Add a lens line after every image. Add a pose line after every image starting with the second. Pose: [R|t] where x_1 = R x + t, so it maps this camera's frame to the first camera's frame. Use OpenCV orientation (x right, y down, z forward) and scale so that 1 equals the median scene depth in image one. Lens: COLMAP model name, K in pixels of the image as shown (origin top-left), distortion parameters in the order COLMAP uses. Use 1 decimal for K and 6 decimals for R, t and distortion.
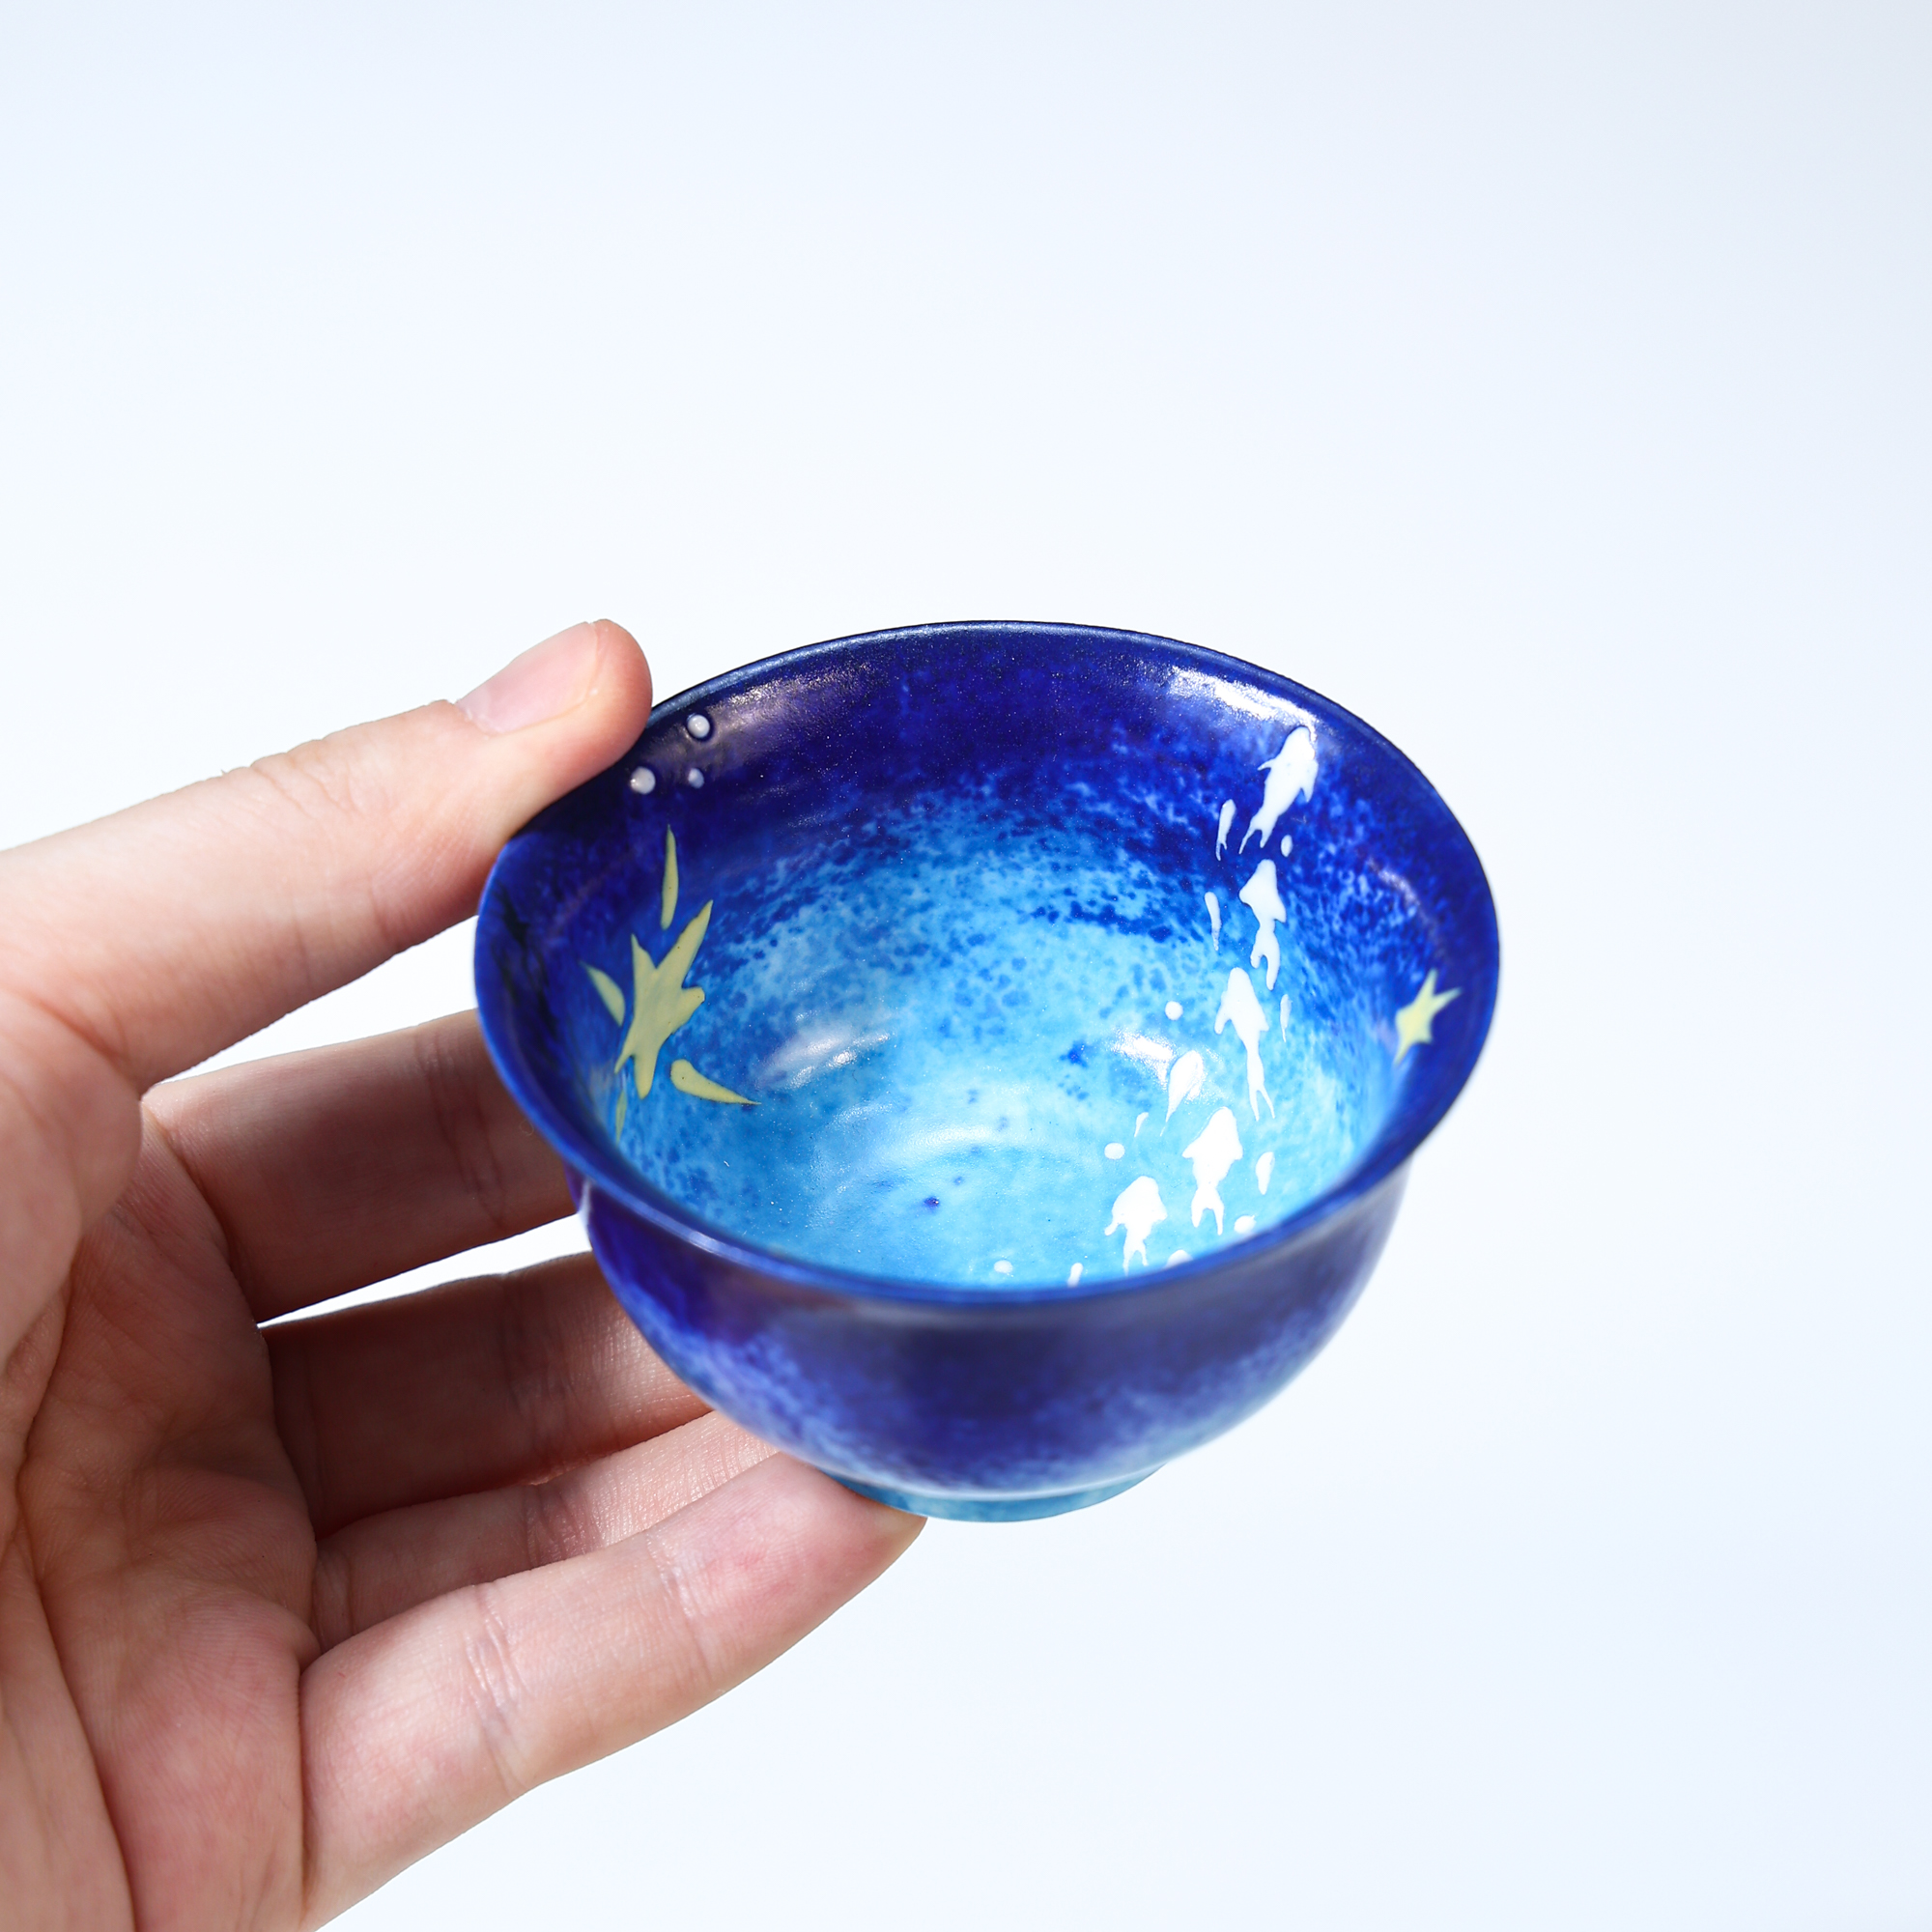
lens RADIAL K [[4592.3, 0, 966.0], [0, 4592.3, 966.0], [0, 0, 1]] dist [-0.018138, -0.039453]
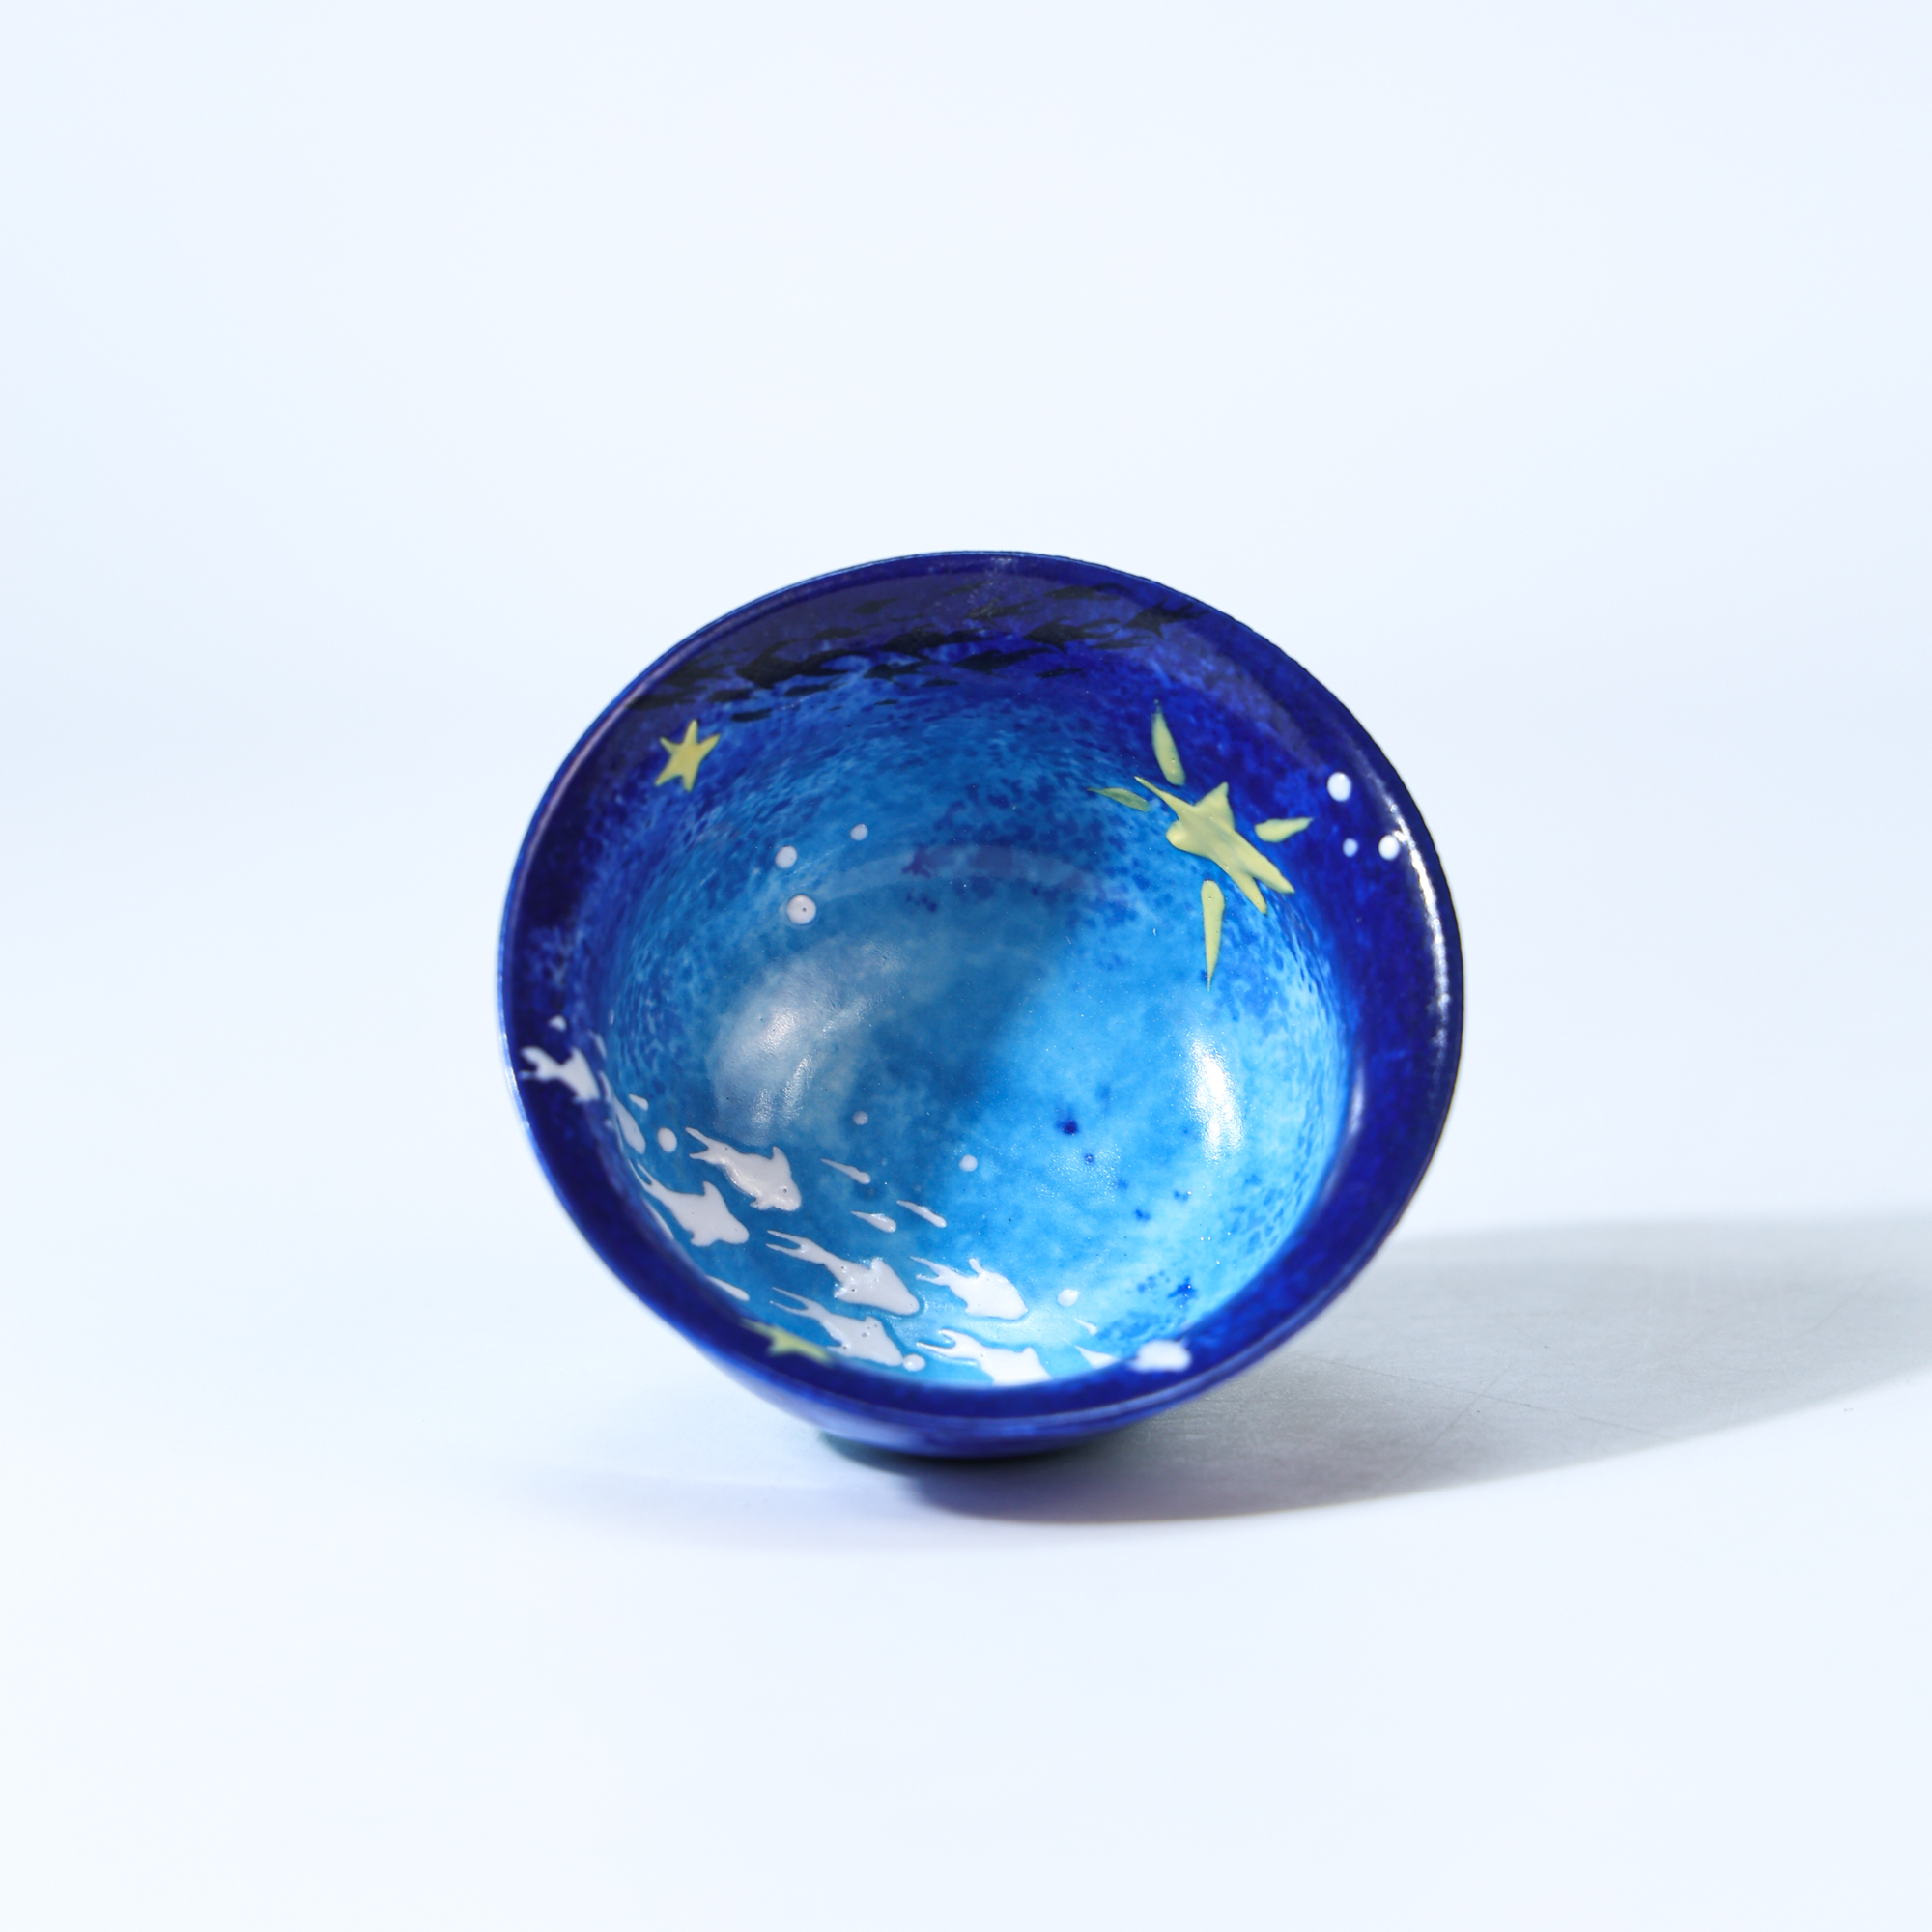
lens RADIAL K [[8438.3, 0, 966.0], [0, 8438.3, 966.0], [0, 0, 1]] dist [0.077739, -0.448734]
pose [[-0.322574, 0.869257, -0.374616, 0.677729], [-0.649104, 0.084907, 0.755946, -1.367677], [0.688919, 0.487014, 0.536850, -0.051977]]
